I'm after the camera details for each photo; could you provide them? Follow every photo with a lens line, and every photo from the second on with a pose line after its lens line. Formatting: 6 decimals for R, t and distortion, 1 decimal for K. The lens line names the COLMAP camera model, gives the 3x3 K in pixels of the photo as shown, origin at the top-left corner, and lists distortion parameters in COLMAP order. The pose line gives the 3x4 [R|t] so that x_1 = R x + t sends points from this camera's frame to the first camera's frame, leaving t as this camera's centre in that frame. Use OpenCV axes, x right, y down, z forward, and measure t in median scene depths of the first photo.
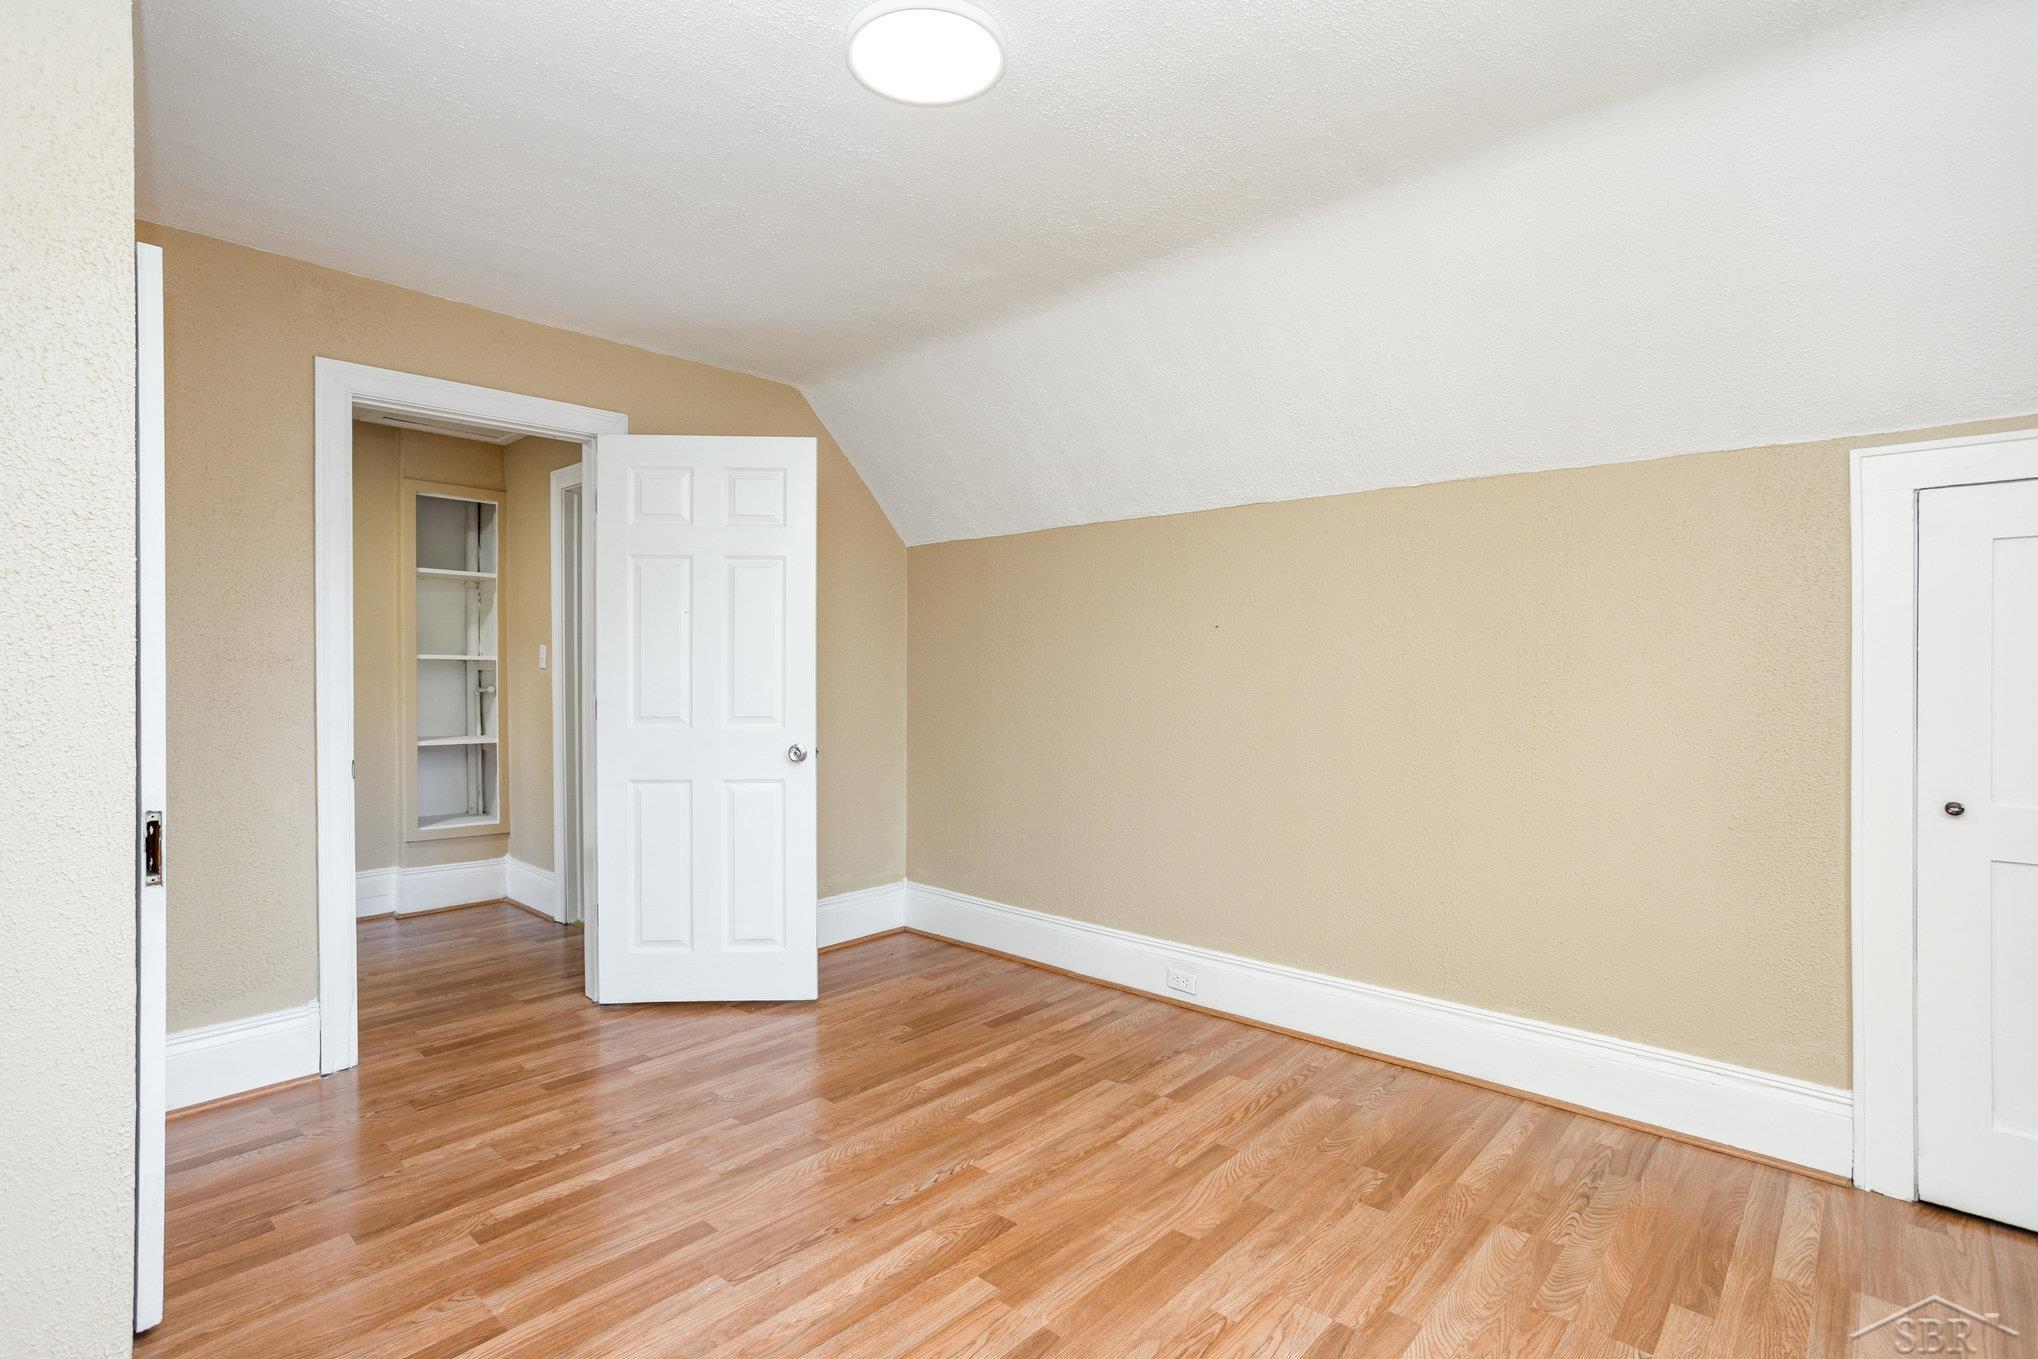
lens RADIAL K [[994.4, 0, 1018.1], [0, 994.4, 674.4], [0, 0, 1]] dist [-0.000431, 0.002010]
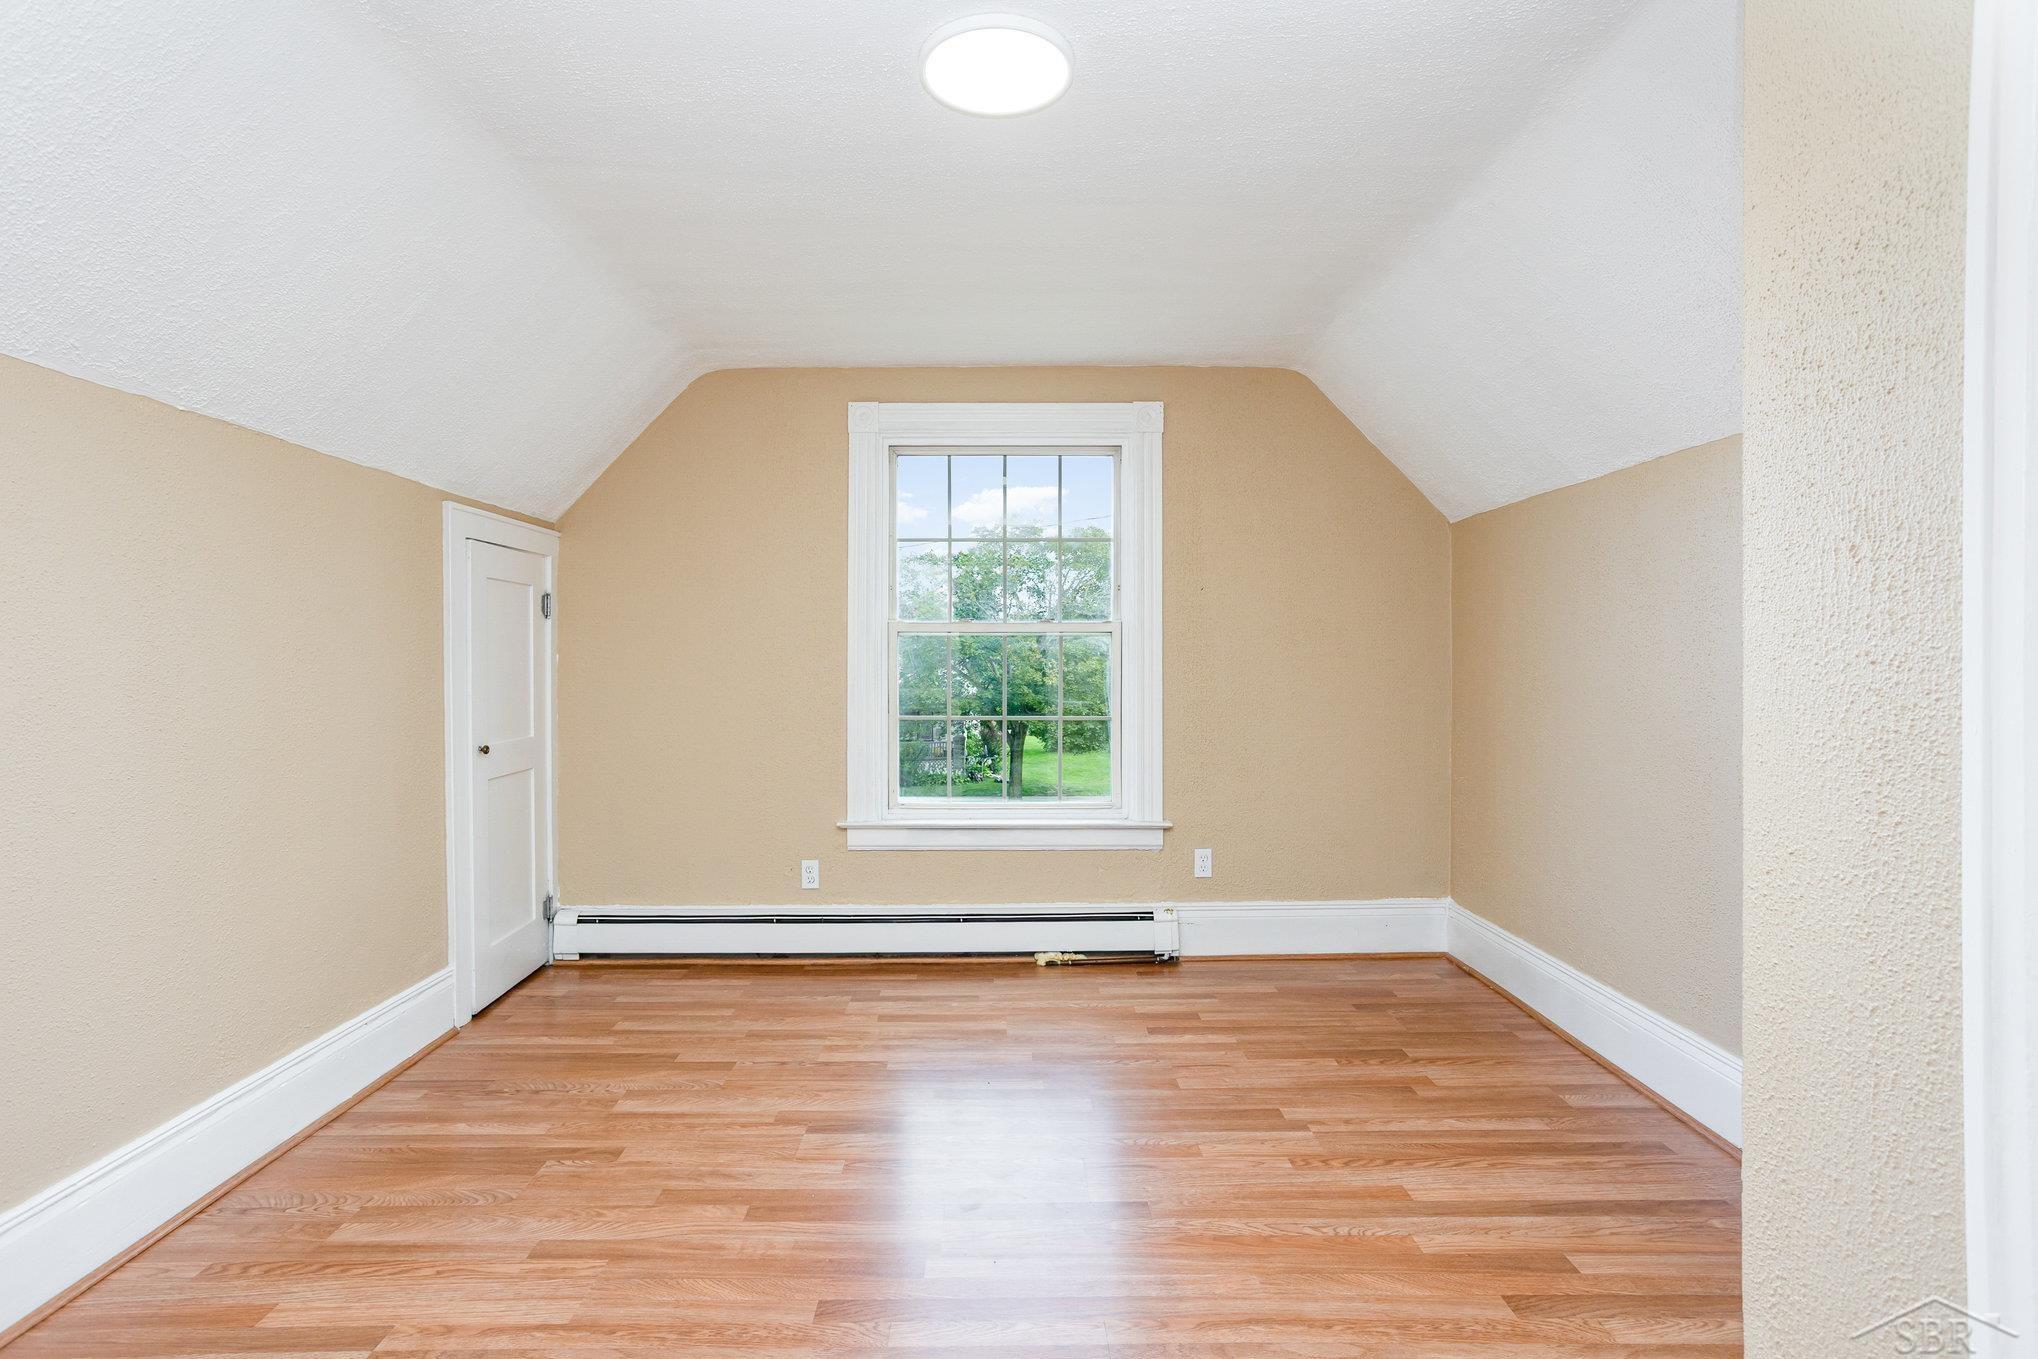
lens RADIAL K [[994.4, 0, 1016.9], [0, 994.4, 669.6], [0, 0, 1]] dist [-0.000431, 0.002010]
pose [[-0.673592, -0.020860, 0.738809, -0.730885], [-0.000693, 0.999619, 0.027592, -0.030680], [-0.739103, 0.018074, -0.673350, 1.391064]]
